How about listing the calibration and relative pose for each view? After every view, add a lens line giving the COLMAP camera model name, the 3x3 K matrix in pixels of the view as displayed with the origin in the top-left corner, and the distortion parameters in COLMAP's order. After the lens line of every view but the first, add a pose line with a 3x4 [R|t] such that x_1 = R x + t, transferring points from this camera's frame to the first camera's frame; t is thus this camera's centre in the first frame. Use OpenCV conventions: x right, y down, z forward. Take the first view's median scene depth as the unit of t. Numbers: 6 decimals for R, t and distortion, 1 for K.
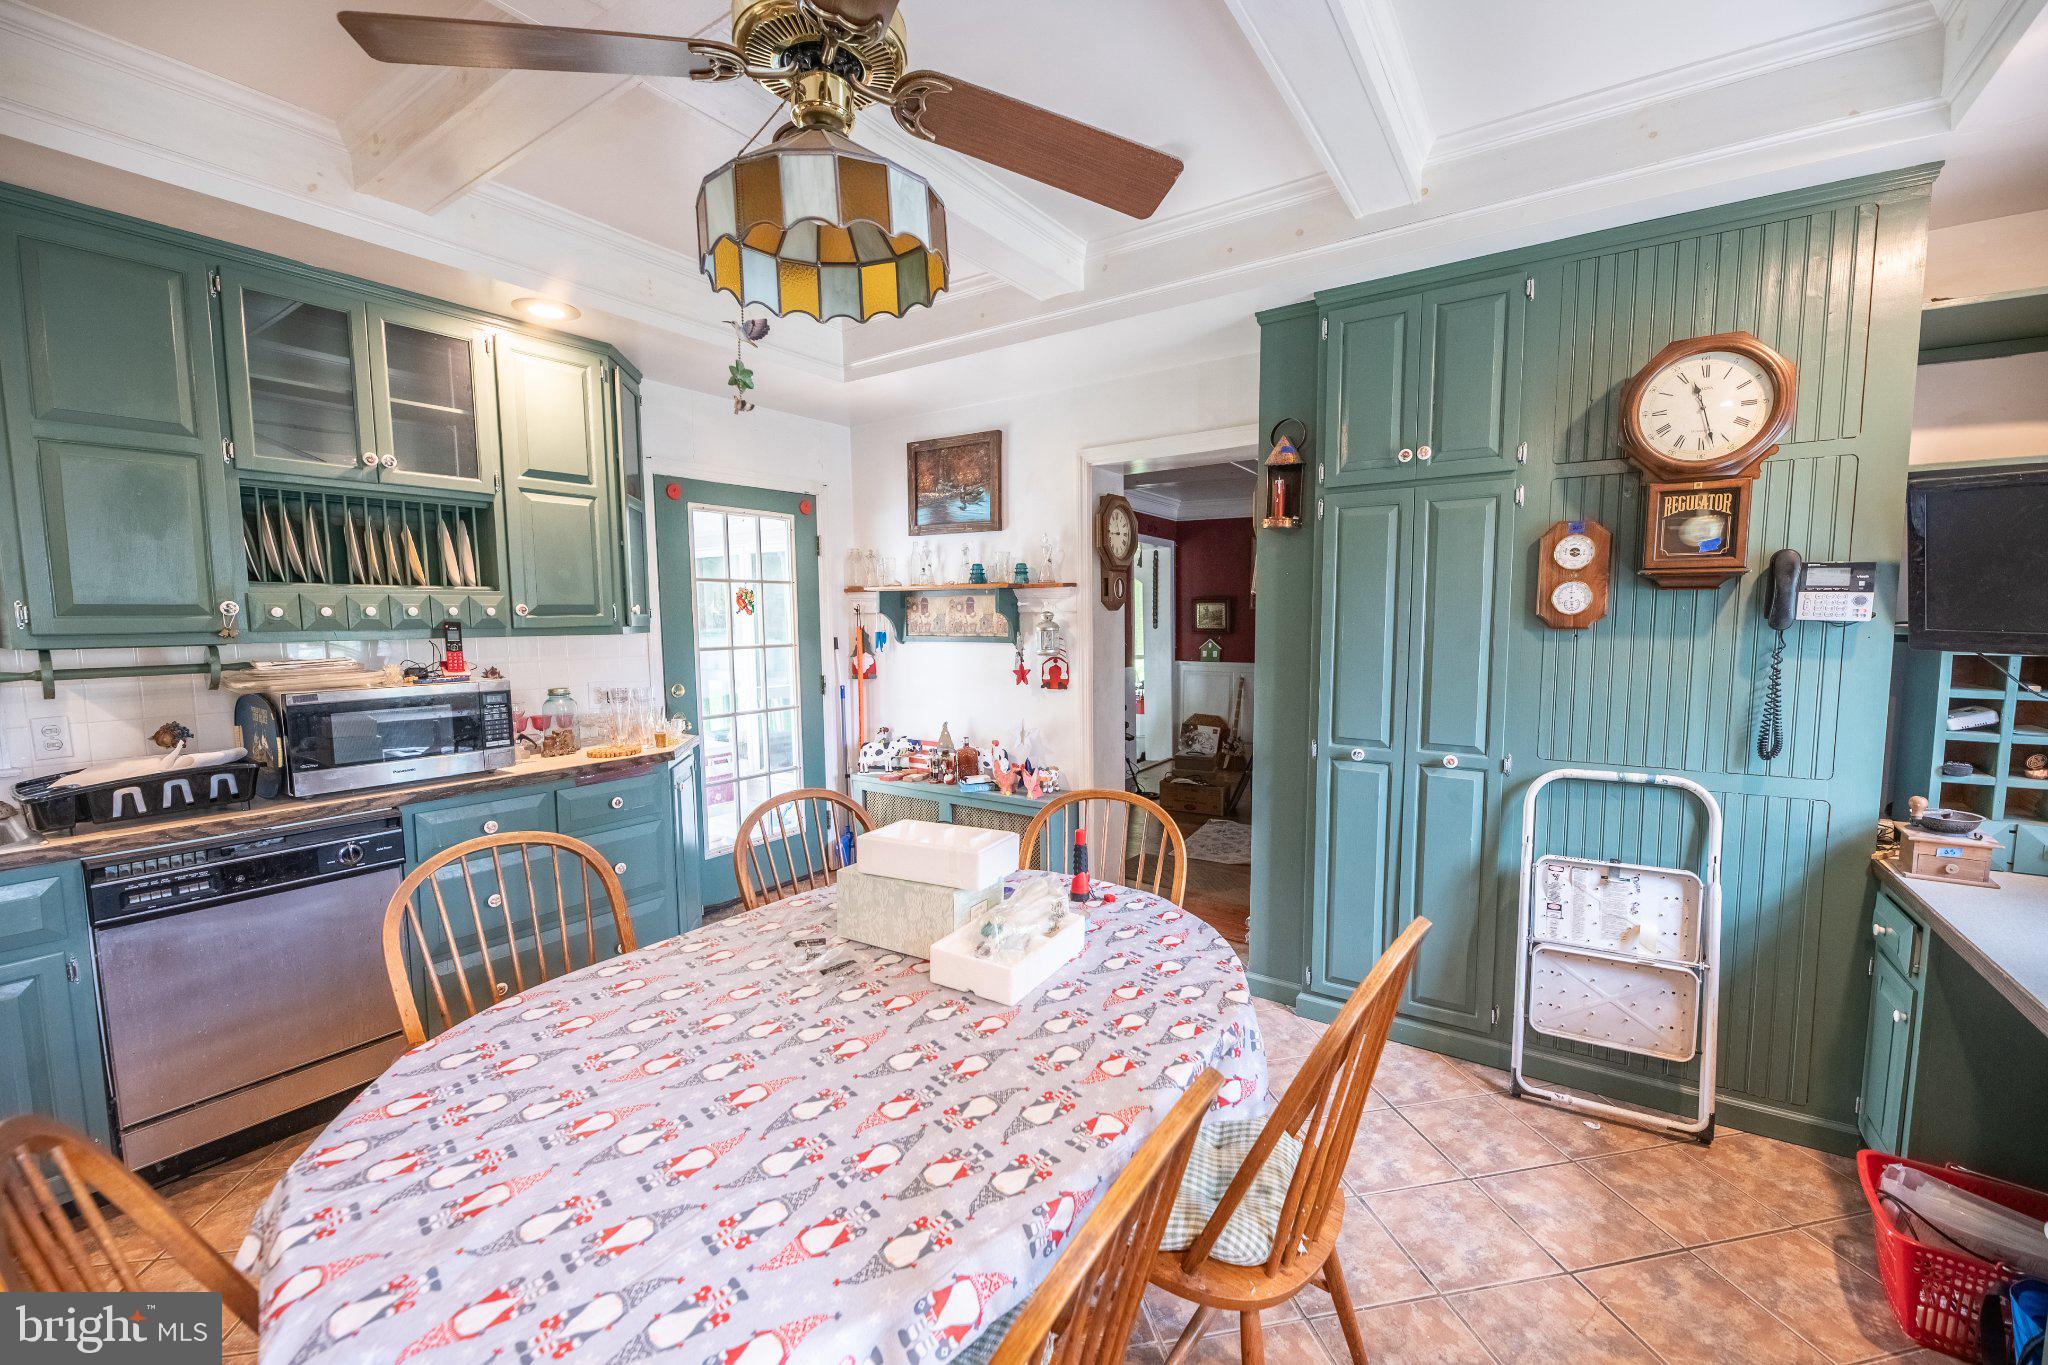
lens RADIAL K [[823.8, 0, 1028.4], [0, 823.8, 691.6], [0, 0, 1]] dist [0.002583, -0.004740]
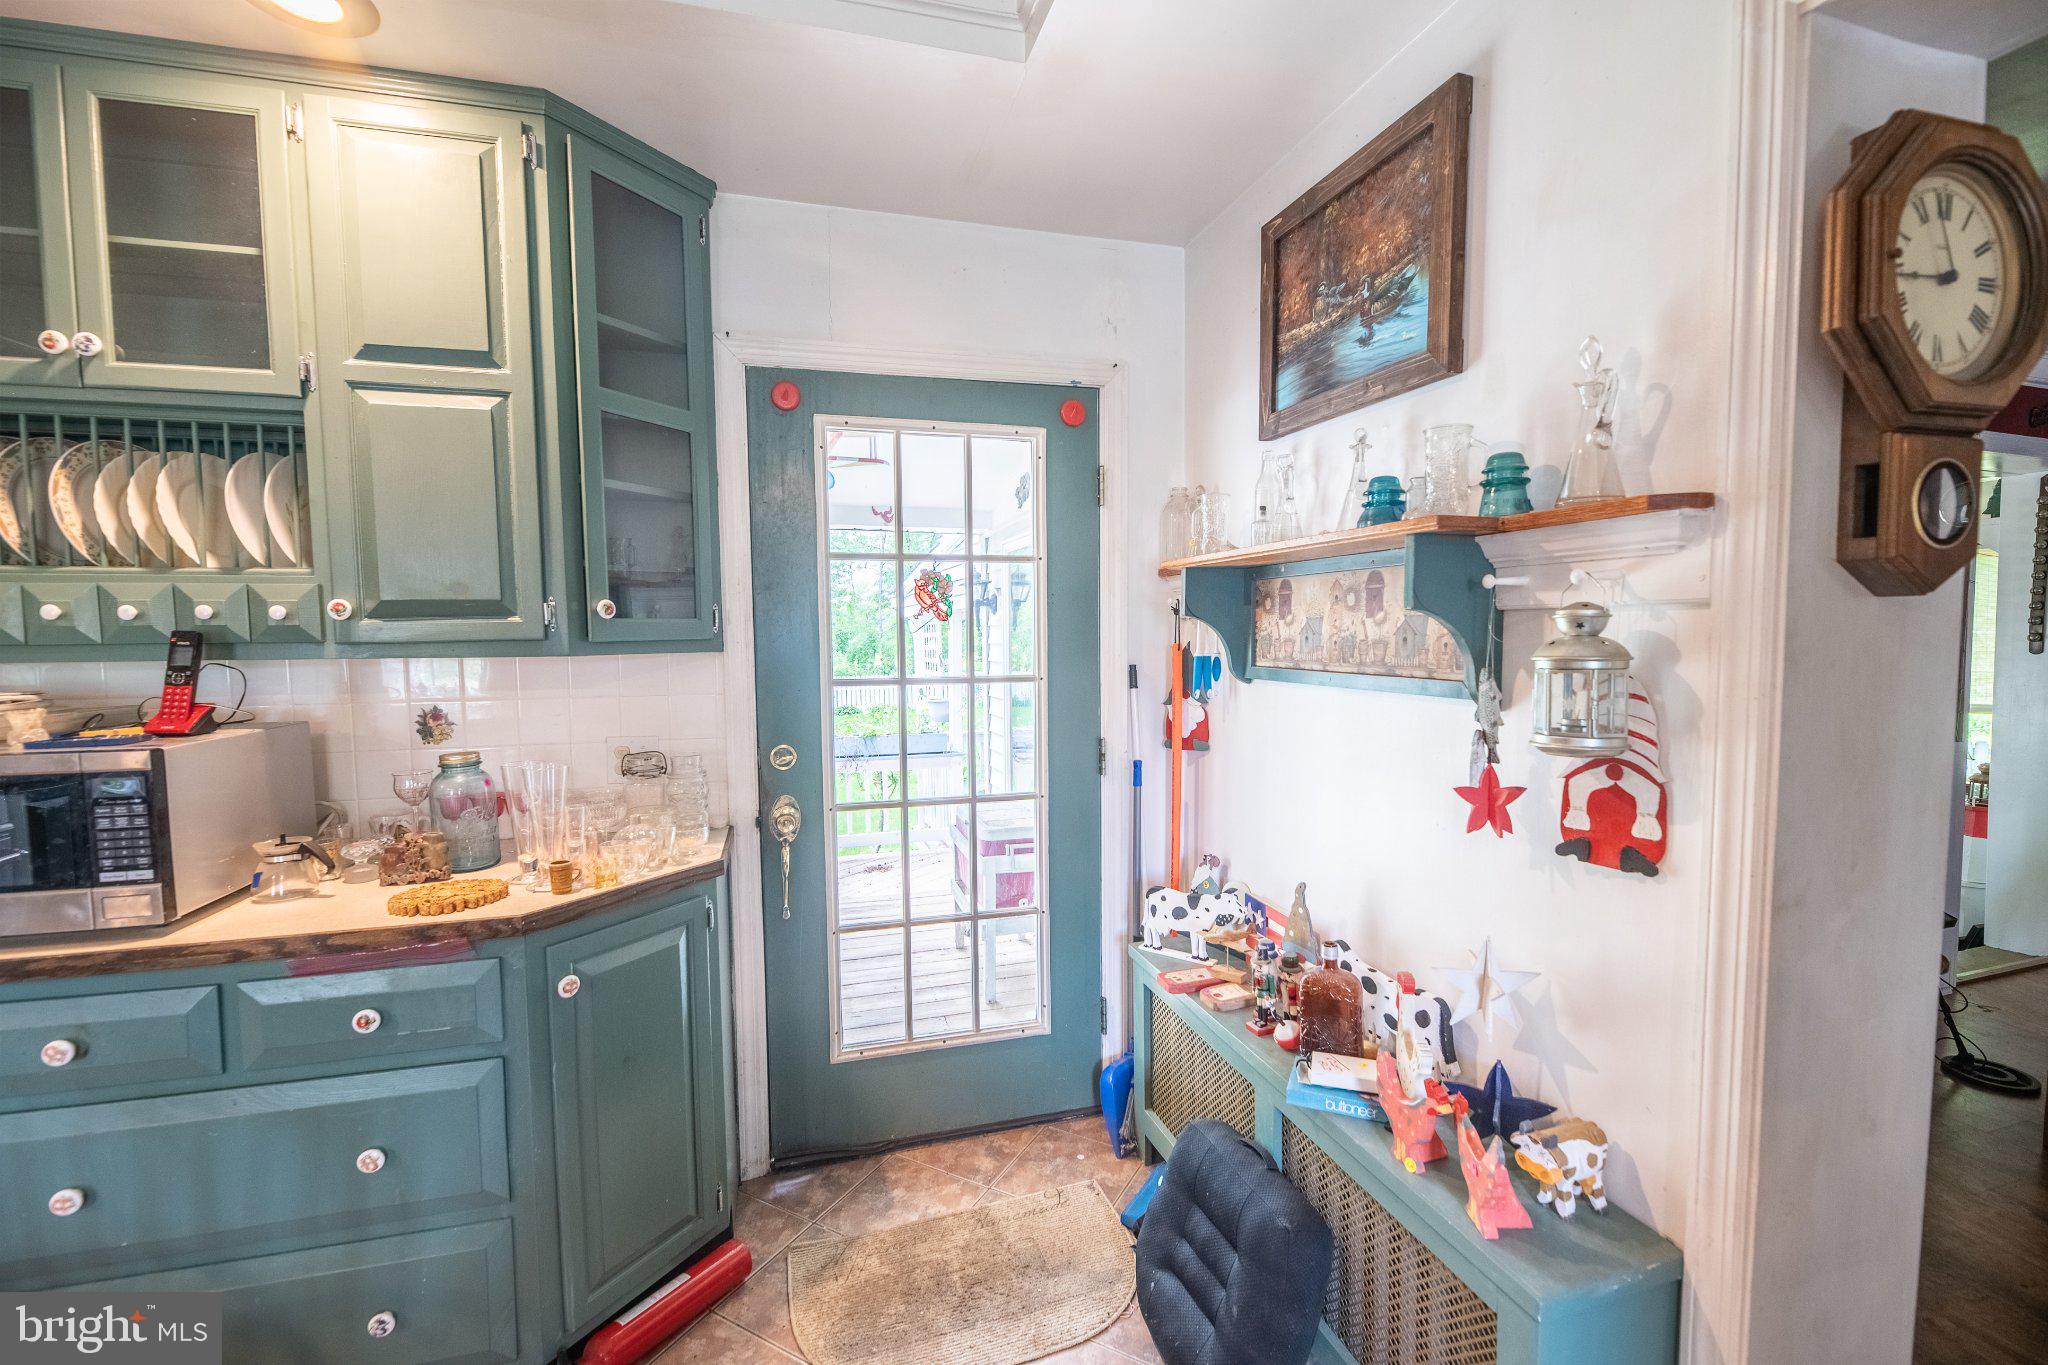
lens RADIAL K [[864.5, 0, 1029.4], [0, 864.5, 691.2], [0, 0, 1]] dist [0.003176, -0.004827]
pose [[0.771776, 0.046830, -0.634168, 0.066559], [-0.058008, 0.998311, 0.003125, -0.055402], [0.633243, 0.034375, 0.773189, 0.637584]]
